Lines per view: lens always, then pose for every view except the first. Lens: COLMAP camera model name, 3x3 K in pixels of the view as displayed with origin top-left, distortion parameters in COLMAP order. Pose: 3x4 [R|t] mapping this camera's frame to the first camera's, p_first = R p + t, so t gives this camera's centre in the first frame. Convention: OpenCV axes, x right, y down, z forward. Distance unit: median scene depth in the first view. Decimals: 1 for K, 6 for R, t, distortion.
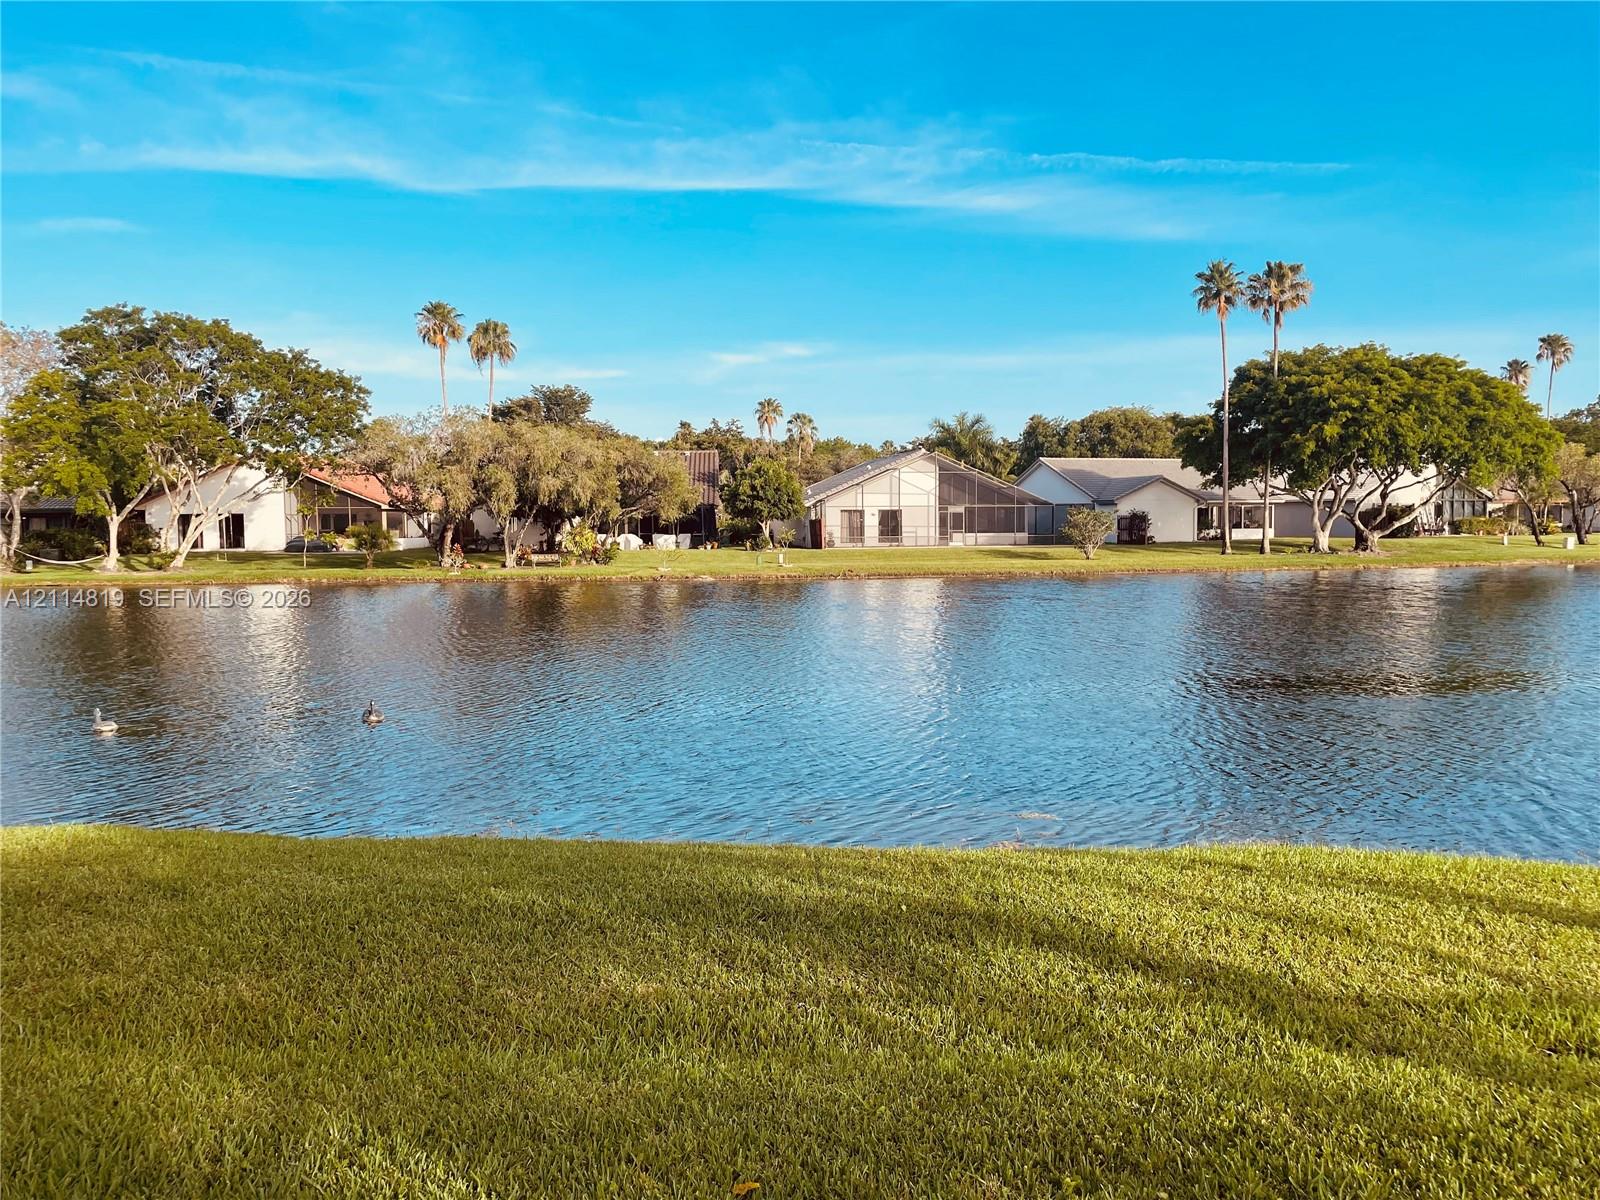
lens RADIAL K [[1202.3, 0, 799.4], [0, 1202.3, 589.5], [0, 0, 1]] dist [0.100950, -0.120046]
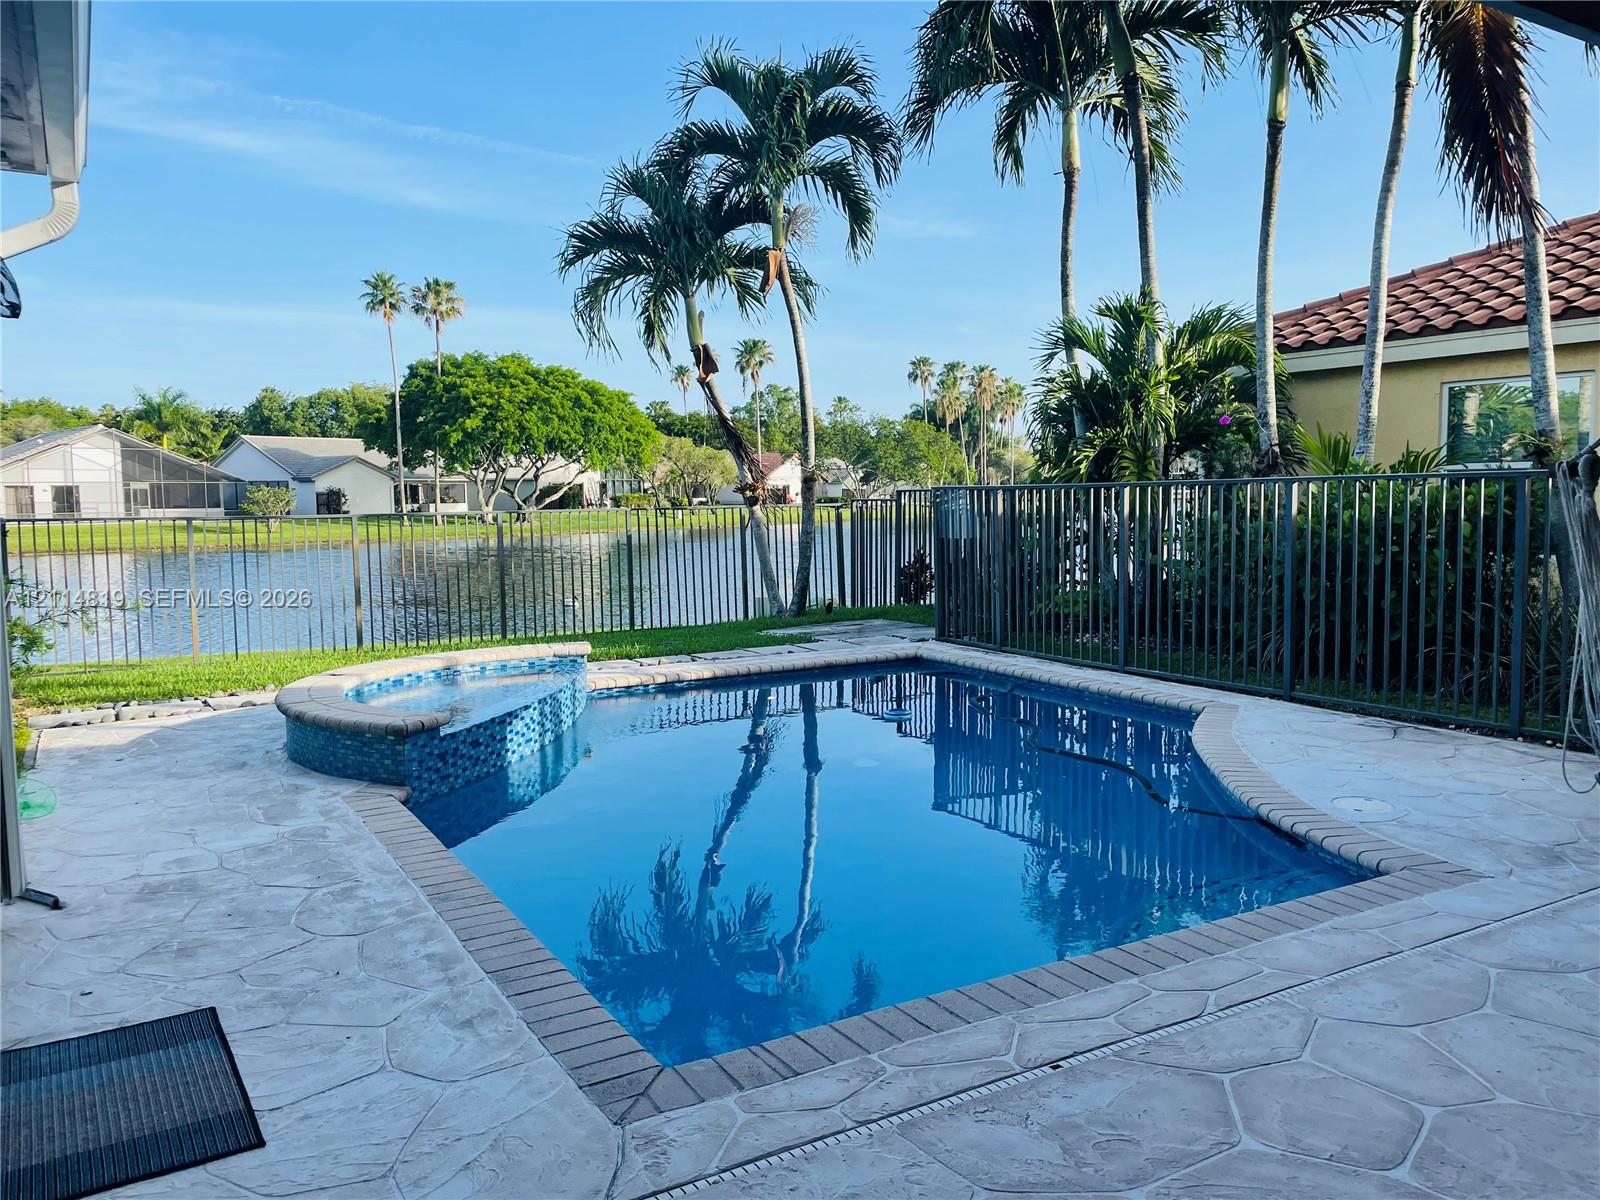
lens RADIAL K [[1202.3, 0, 799.4], [0, 1202.3, 589.5], [0, 0, 1]] dist [0.100950, -0.120046]
pose [[0.841531, -0.045896, 0.538255, 0.039210], [0.033782, 0.998905, 0.032359, 0.006501], [-0.539151, -0.009048, 0.842161, -0.177094]]
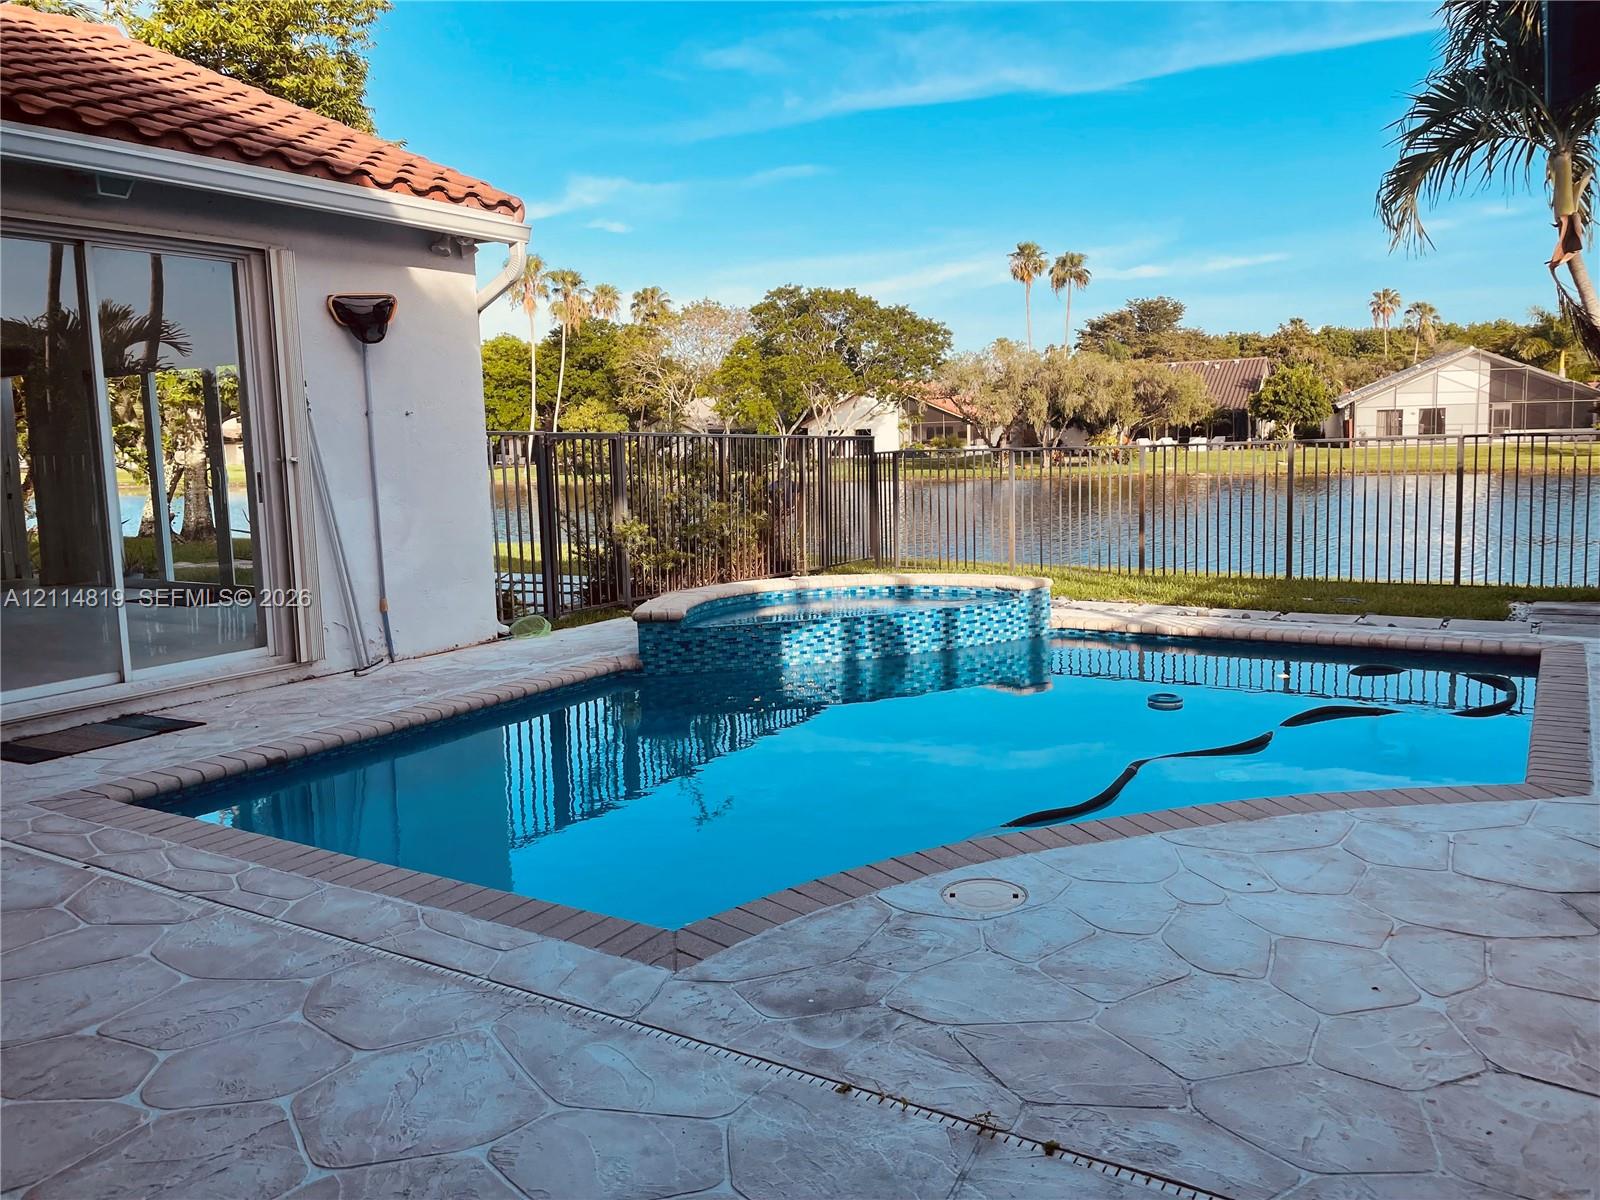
lens RADIAL K [[1188.9, 0, 800.1], [0, 1188.9, 581.5], [0, 0, 1]] dist [0.097265, -0.139661]
pose [[0.870269, 0.040554, -0.490905, 0.126257], [-0.004280, 0.997190, 0.074791, 0.006448], [0.492559, -0.062987, 0.867997, -0.179233]]
